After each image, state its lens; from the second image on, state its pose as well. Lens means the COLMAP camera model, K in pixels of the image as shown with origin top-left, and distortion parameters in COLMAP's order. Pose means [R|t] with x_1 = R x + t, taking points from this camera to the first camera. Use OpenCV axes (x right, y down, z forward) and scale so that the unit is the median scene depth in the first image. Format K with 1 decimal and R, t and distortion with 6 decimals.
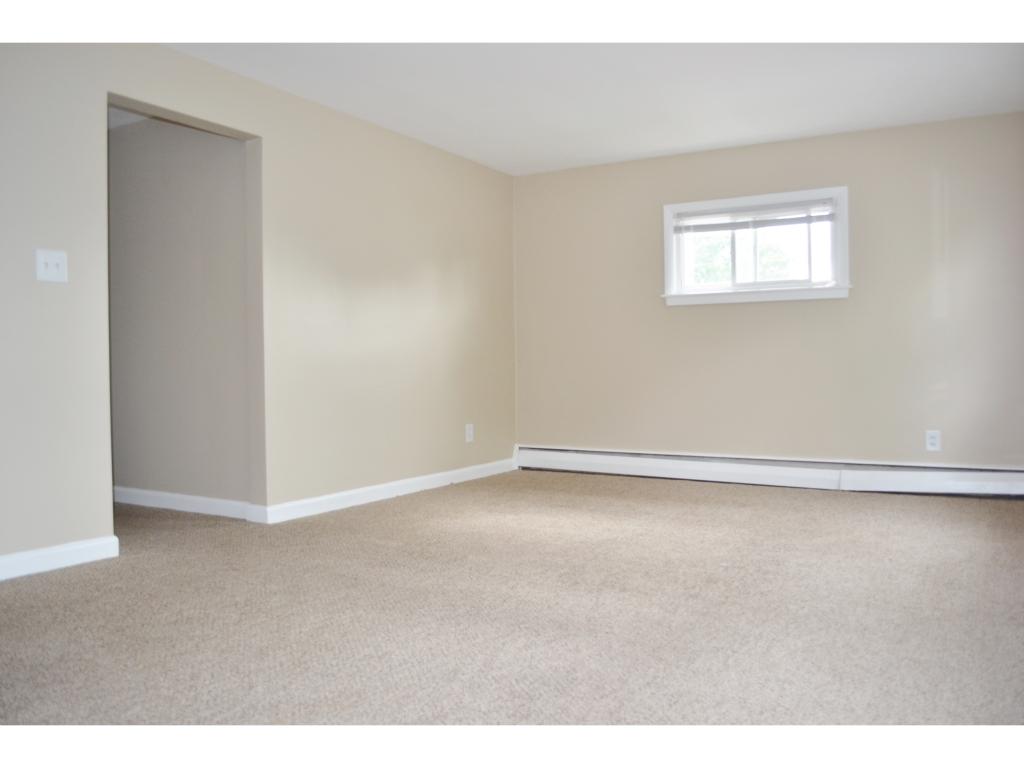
lens RADIAL K [[817.1, 0, 512.0], [0, 817.1, 384.0], [0, 0, 1]] dist [-0.086227, 0.013895]
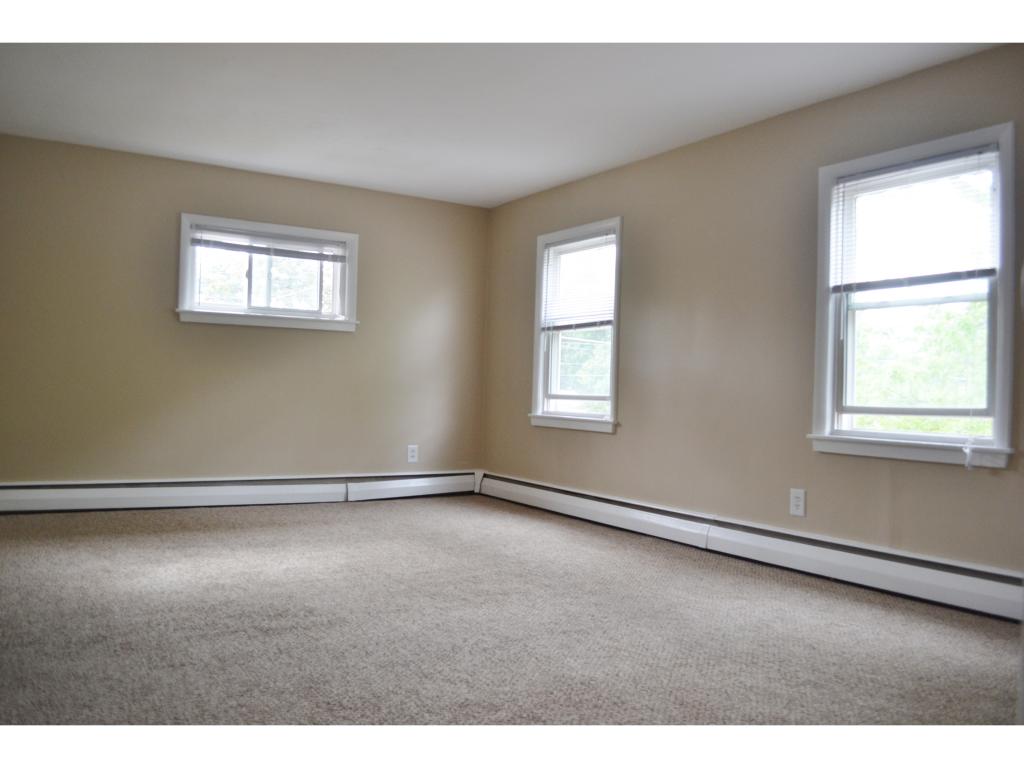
lens RADIAL K [[817.1, 0, 512.0], [0, 817.1, 384.0], [0, 0, 1]] dist [-0.086227, 0.013895]
pose [[0.450984, 0.028098, 0.892090, -0.493977], [-0.011630, 0.999604, -0.025605, -0.005940], [-0.892456, 0.001172, 0.451132, 0.269362]]
